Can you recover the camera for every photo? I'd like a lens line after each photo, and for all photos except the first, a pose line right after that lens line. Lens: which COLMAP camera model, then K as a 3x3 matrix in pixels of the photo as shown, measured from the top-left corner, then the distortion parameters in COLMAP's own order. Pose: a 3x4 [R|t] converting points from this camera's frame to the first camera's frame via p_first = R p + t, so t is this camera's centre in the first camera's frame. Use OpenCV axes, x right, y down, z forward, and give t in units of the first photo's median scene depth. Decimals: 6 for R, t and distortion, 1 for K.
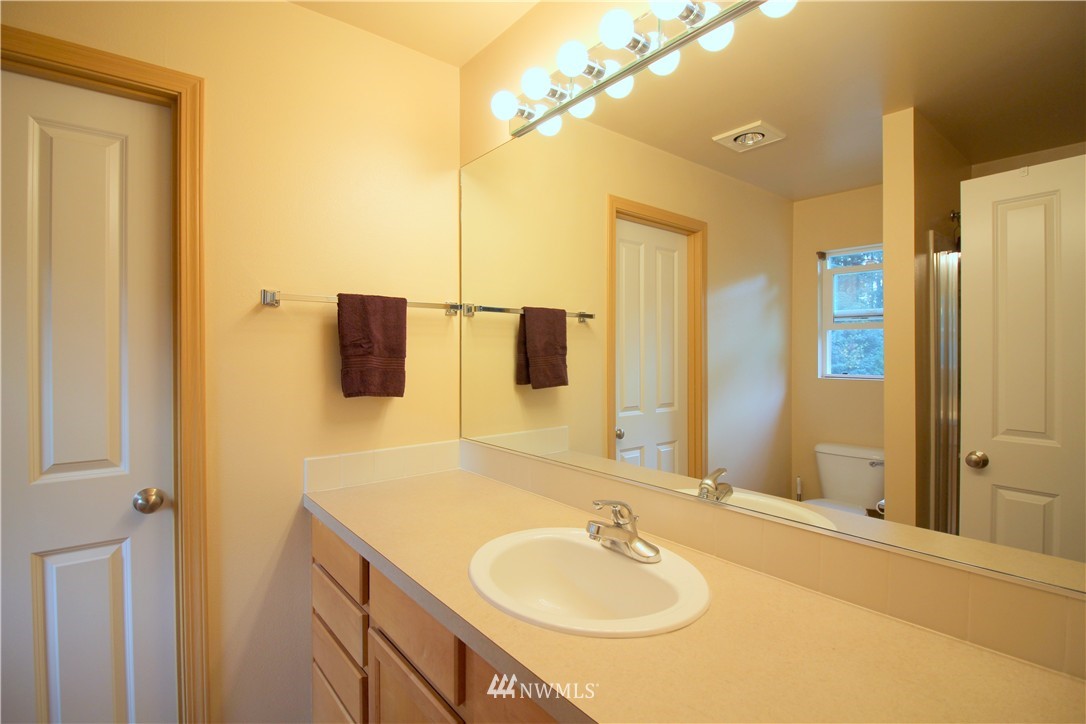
lens RADIAL K [[521.5, 0, 541.1], [0, 521.5, 365.1], [0, 0, 1]] dist [-0.001857, -0.011192]
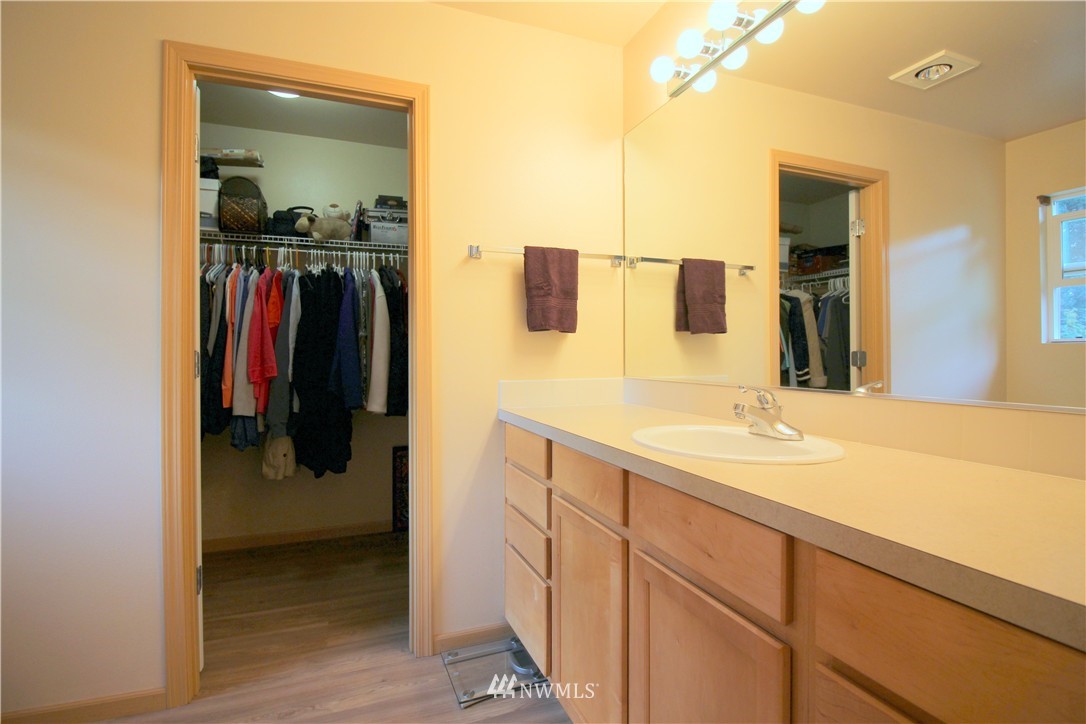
lens RADIAL K [[521.5, 0, 539.8], [0, 521.5, 360.1], [0, 0, 1]] dist [-0.001857, -0.011192]
pose [[0.951175, -0.001465, -0.308648, 0.020752], [0.001843, 0.999998, 0.000932, 0.112814], [0.308646, -0.001456, 0.951176, -0.137726]]
